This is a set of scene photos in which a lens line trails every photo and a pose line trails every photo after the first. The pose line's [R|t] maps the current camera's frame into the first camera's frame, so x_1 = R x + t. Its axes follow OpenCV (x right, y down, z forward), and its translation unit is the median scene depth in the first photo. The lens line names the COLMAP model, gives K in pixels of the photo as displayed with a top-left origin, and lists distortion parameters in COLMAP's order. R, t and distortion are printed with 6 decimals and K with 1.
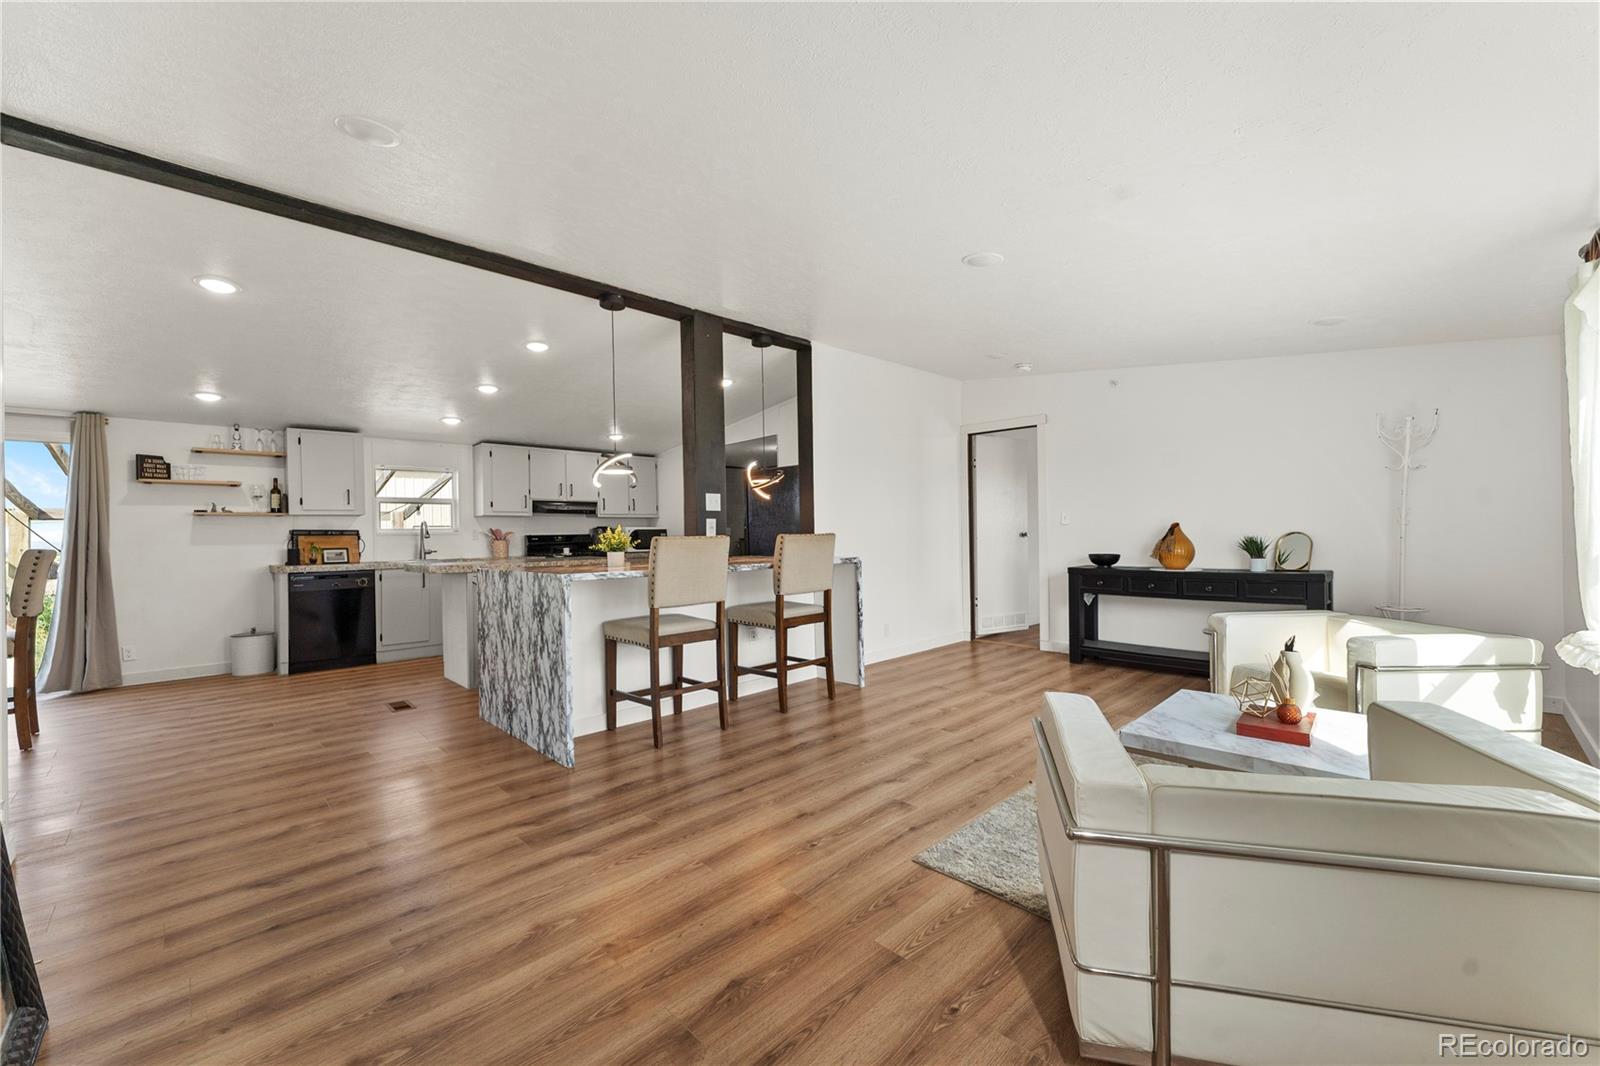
lens RADIAL K [[638.0, 0, 799.5], [0, 638.0, 536.1], [0, 0, 1]] dist [-0.001884, -0.001425]
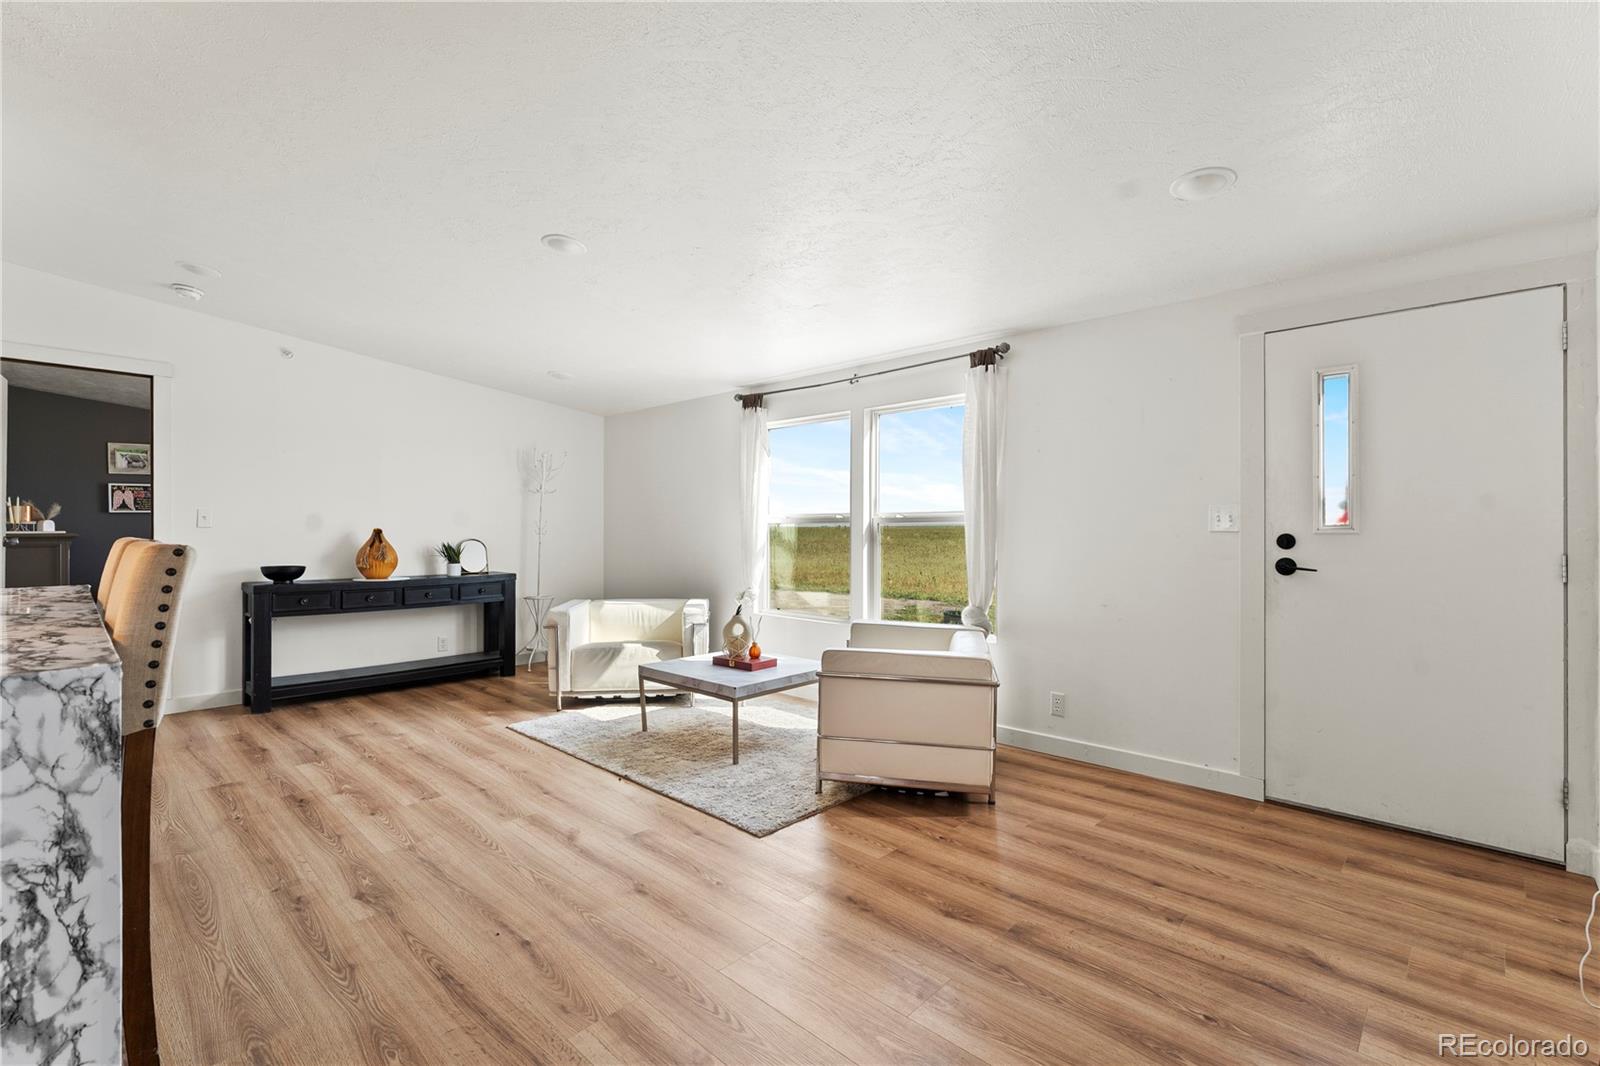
lens RADIAL K [[713.3, 0, 798.2], [0, 713.3, 529.7], [0, 0, 1]] dist [-0.000359, -0.000601]
pose [[-0.037260, 0.018113, 0.999141, -0.415908], [0.003145, 0.999833, -0.018008, 0.001002], [-0.999301, 0.002471, -0.037311, 0.384170]]
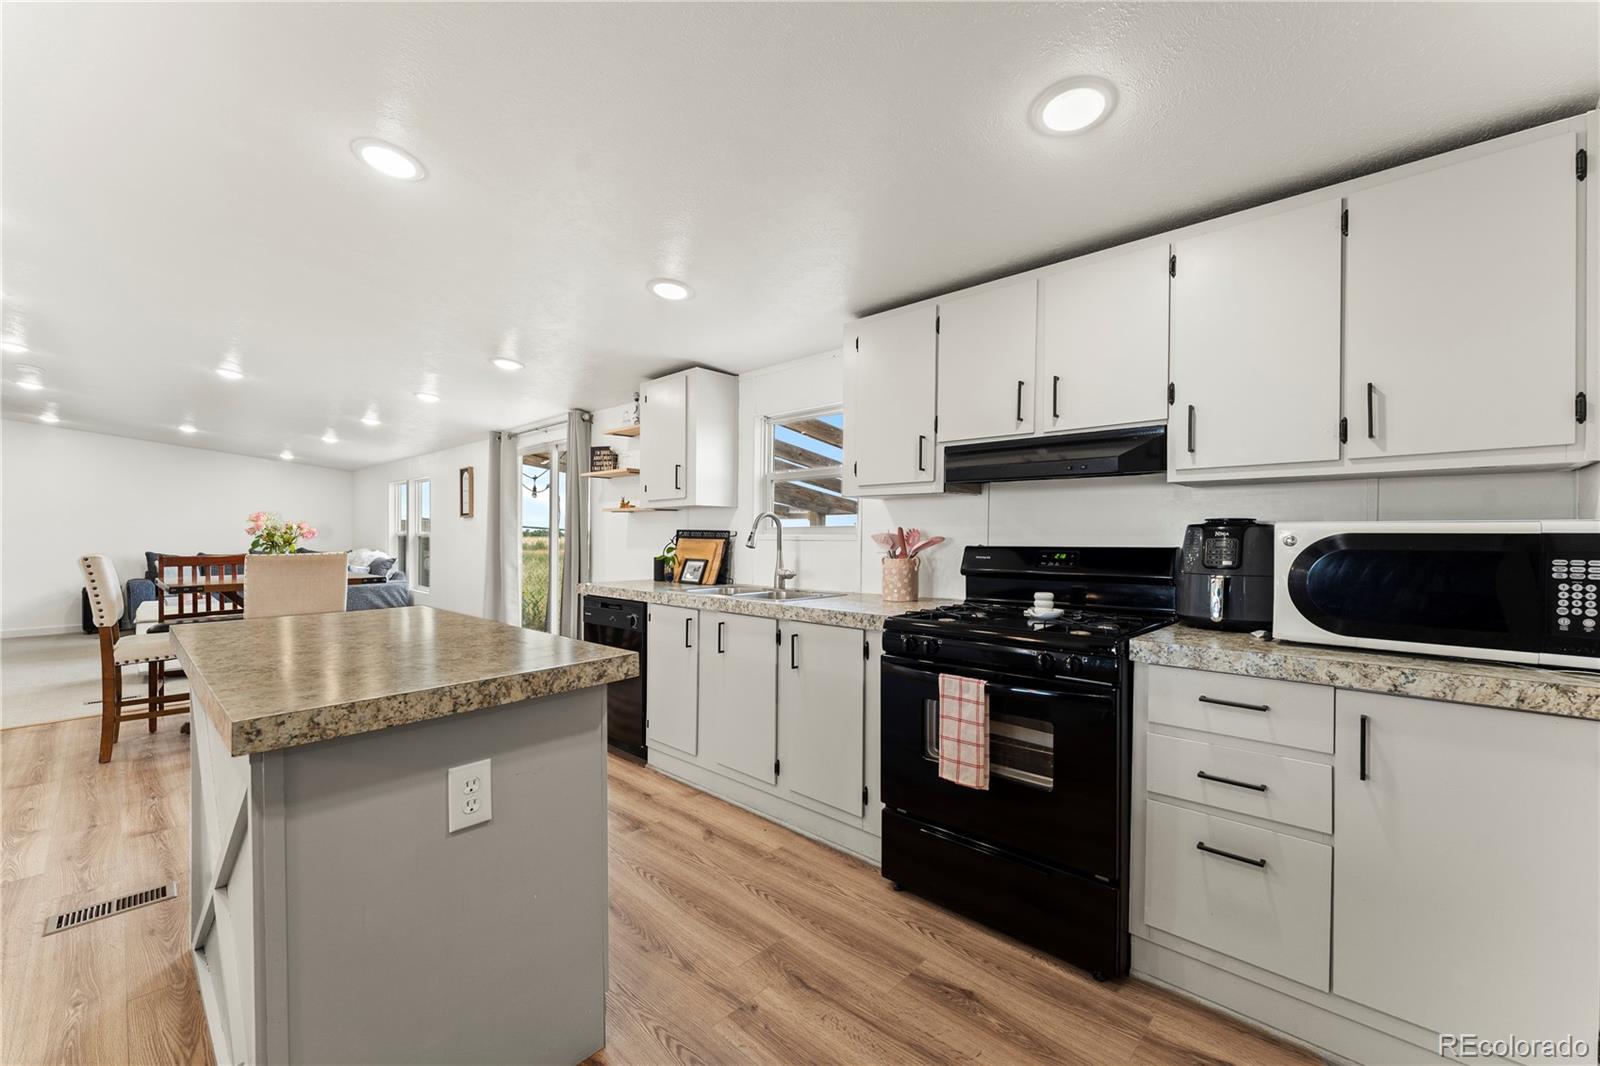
lens RADIAL K [[638.0, 0, 800.6], [0, 638.0, 534.8], [0, 0, 1]] dist [-0.001884, -0.001425]
pose [[0.056864, 0.020865, -0.998164, -0.096447], [-0.000614, 0.999782, 0.020863, -0.020477], [0.998382, -0.000574, 0.056864, 1.185911]]
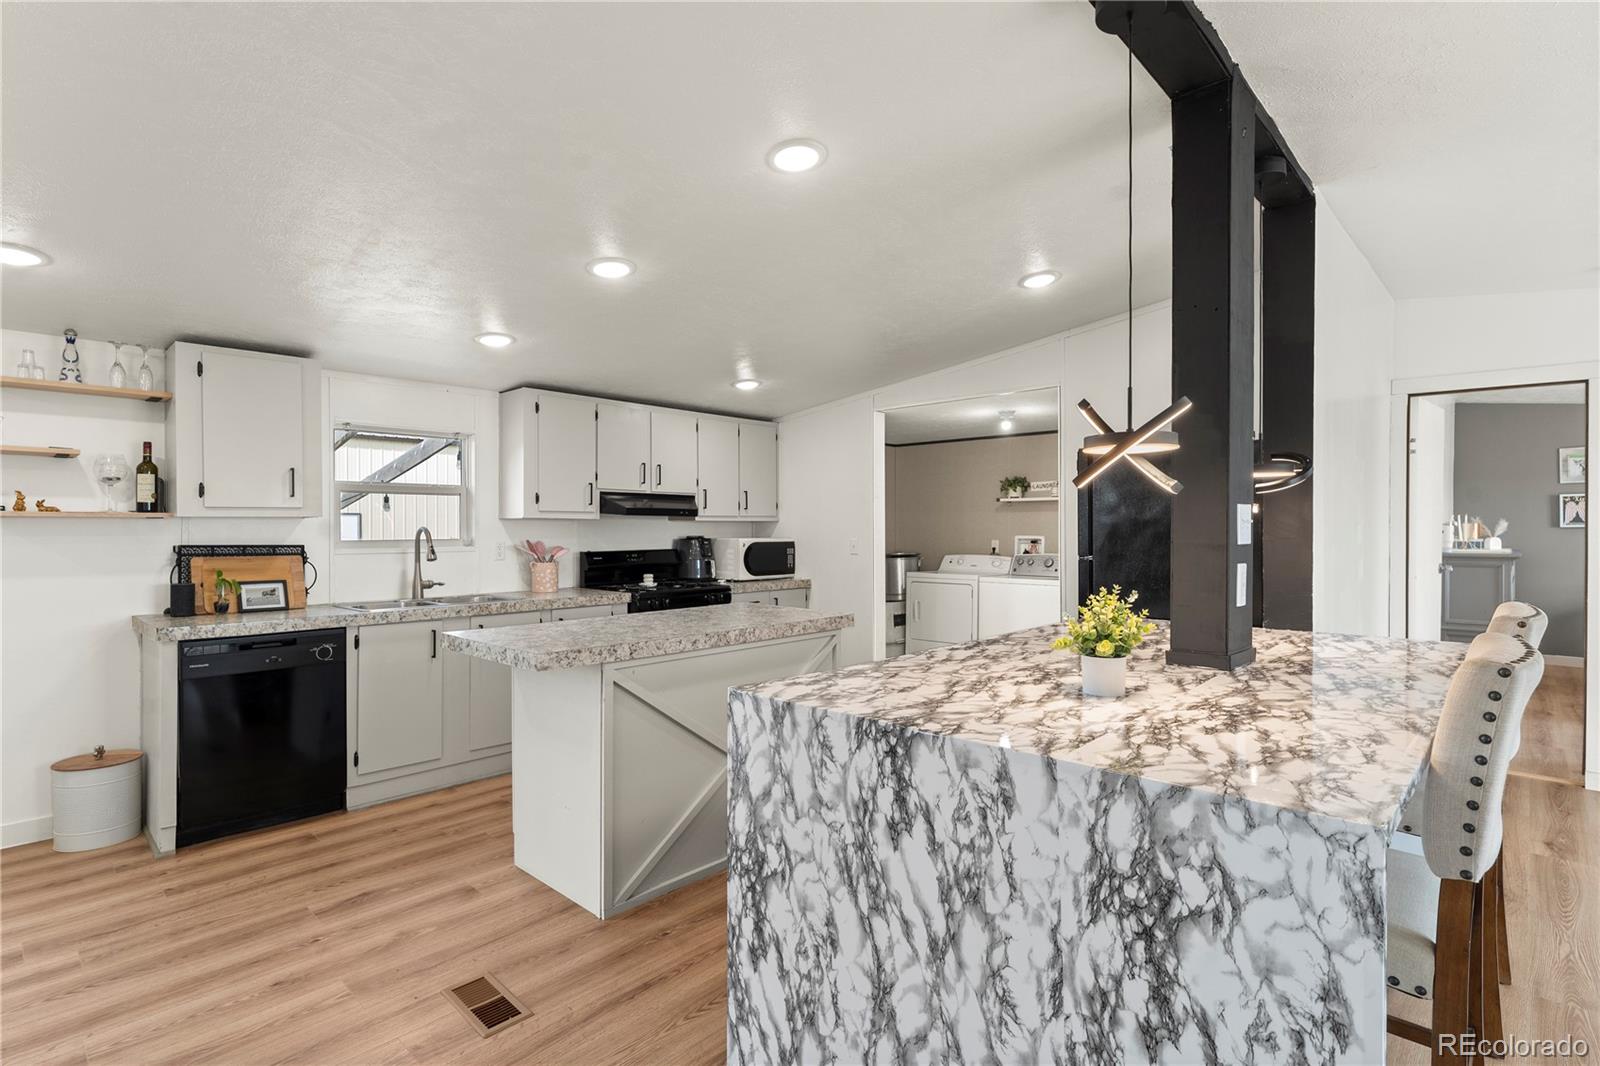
lens RADIAL K [[782.6, 0, 797.8], [0, 782.6, 529.2], [0, 0, 1]] dist [-0.003804, 0.000069]
pose [[0.998788, 0.018737, 0.045523, -0.359784], [-0.018828, 0.999821, 0.001580, -0.035536], [-0.045485, -0.002435, 0.998962, 0.385100]]
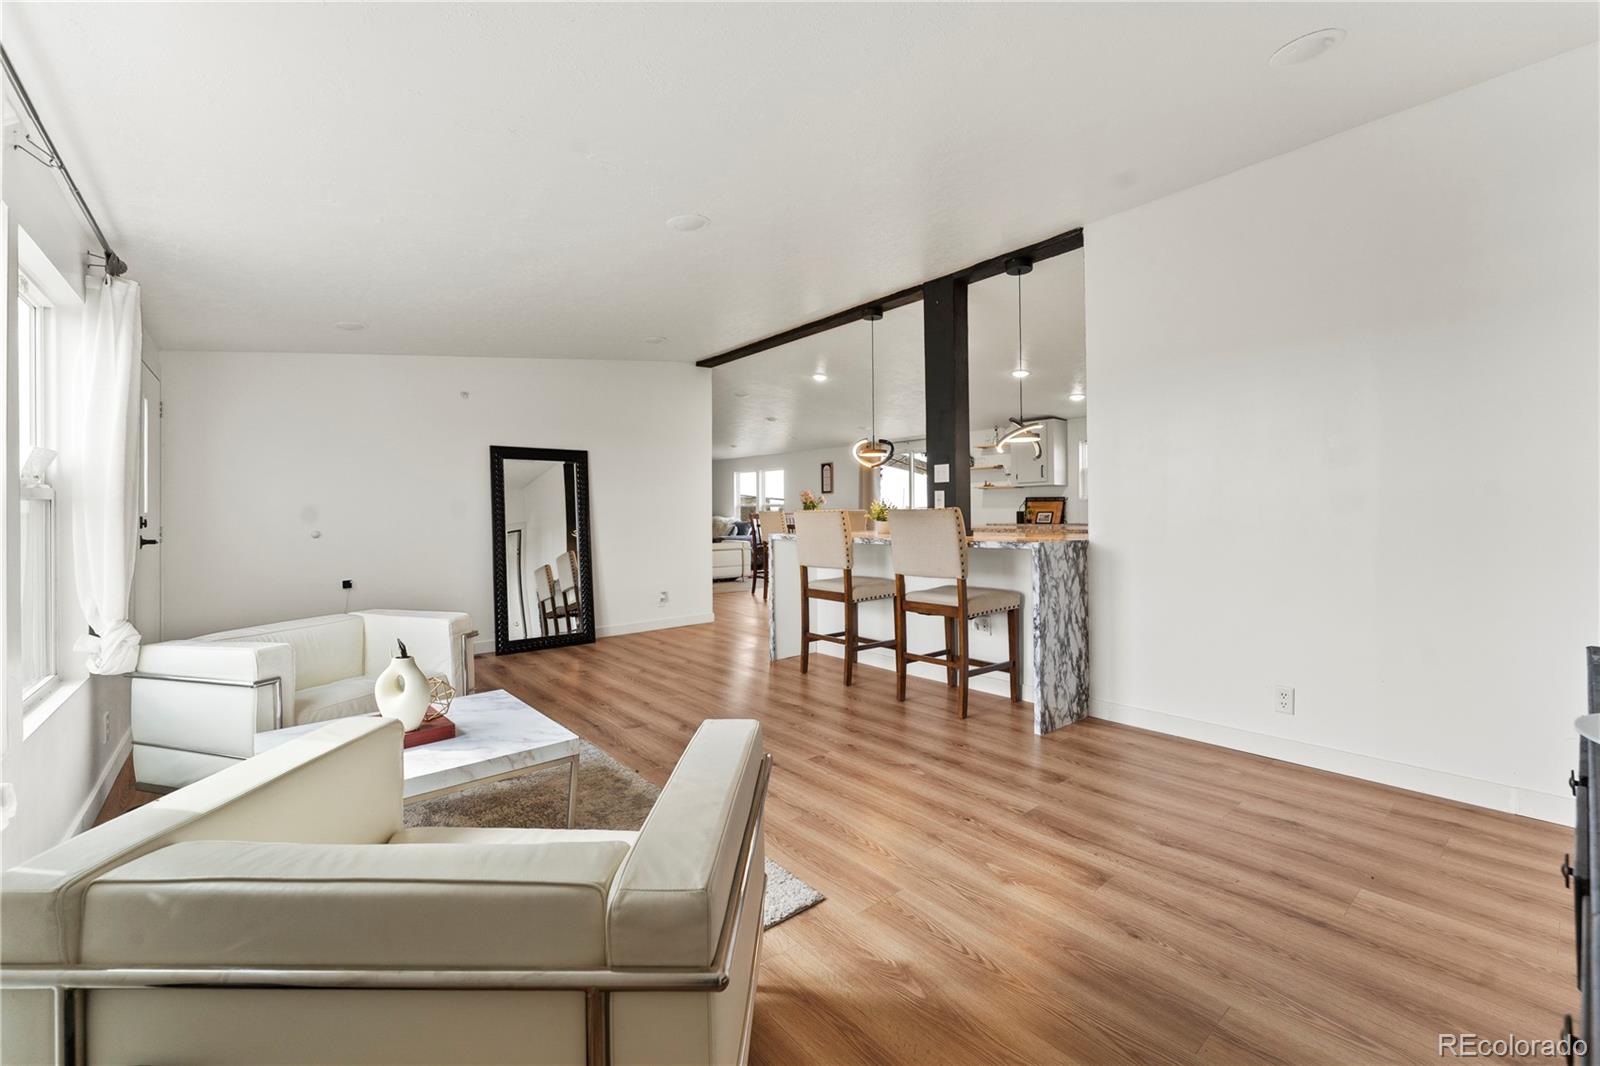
lens RADIAL K [[638.0, 0, 798.6], [0, 638.0, 515.8], [0, 0, 1]] dist [-0.001884, -0.001425]
pose [[-0.070530, 0.015700, -0.997386, 0.659310], [0.004975, 0.999869, 0.015387, -0.004082], [0.997497, -0.003876, -0.070599, 0.673559]]
